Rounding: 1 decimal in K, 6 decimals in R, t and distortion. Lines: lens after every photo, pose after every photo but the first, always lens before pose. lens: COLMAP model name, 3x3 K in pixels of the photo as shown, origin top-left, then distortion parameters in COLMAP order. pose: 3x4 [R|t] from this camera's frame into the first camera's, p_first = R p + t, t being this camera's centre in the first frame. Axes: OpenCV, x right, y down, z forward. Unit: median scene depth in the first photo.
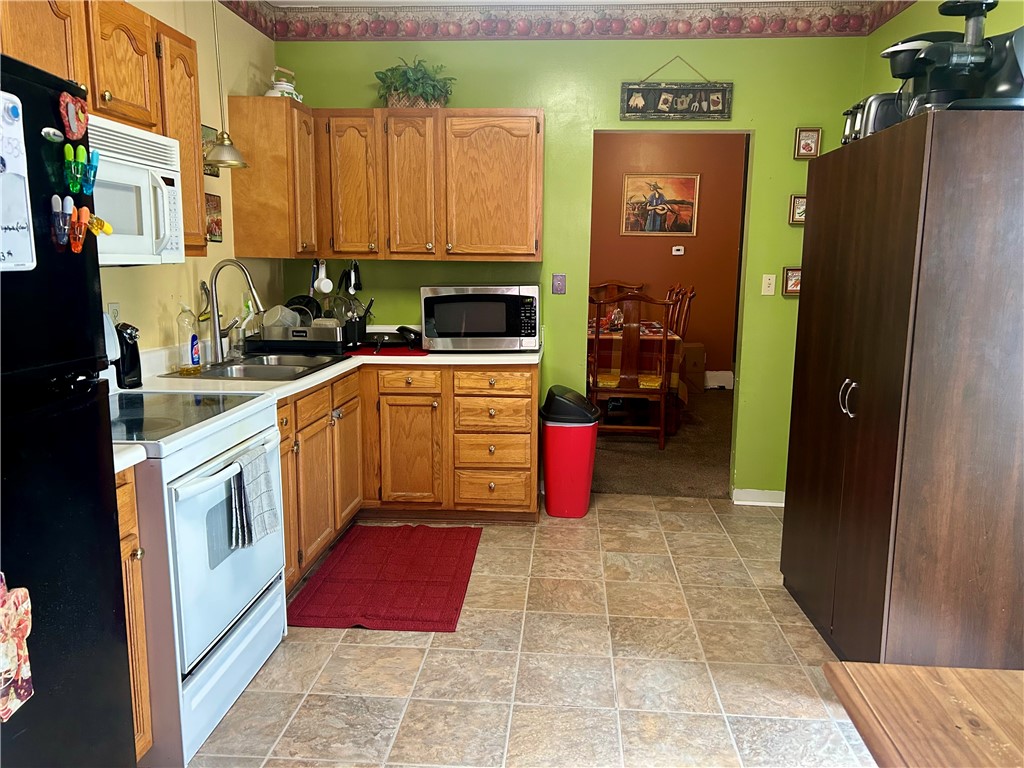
lens RADIAL K [[767.2, 0, 511.3], [0, 767.2, 388.8], [0, 0, 1]] dist [0.055439, -0.059942]
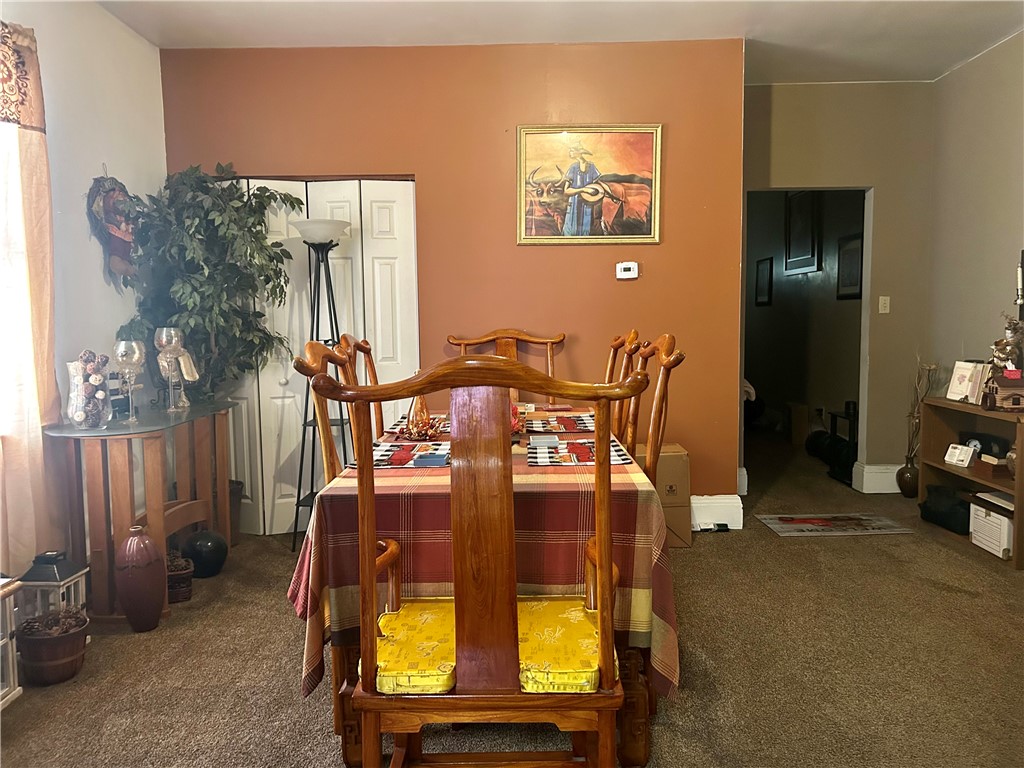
lens RADIAL K [[767.2, 0, 511.4], [0, 767.2, 382.6], [0, 0, 1]] dist [0.055439, -0.059942]
pose [[0.997515, -0.028786, 0.064310, 0.143803], [0.033799, 0.996360, -0.078264, -0.091278], [-0.061823, 0.080244, 0.994856, 0.690550]]
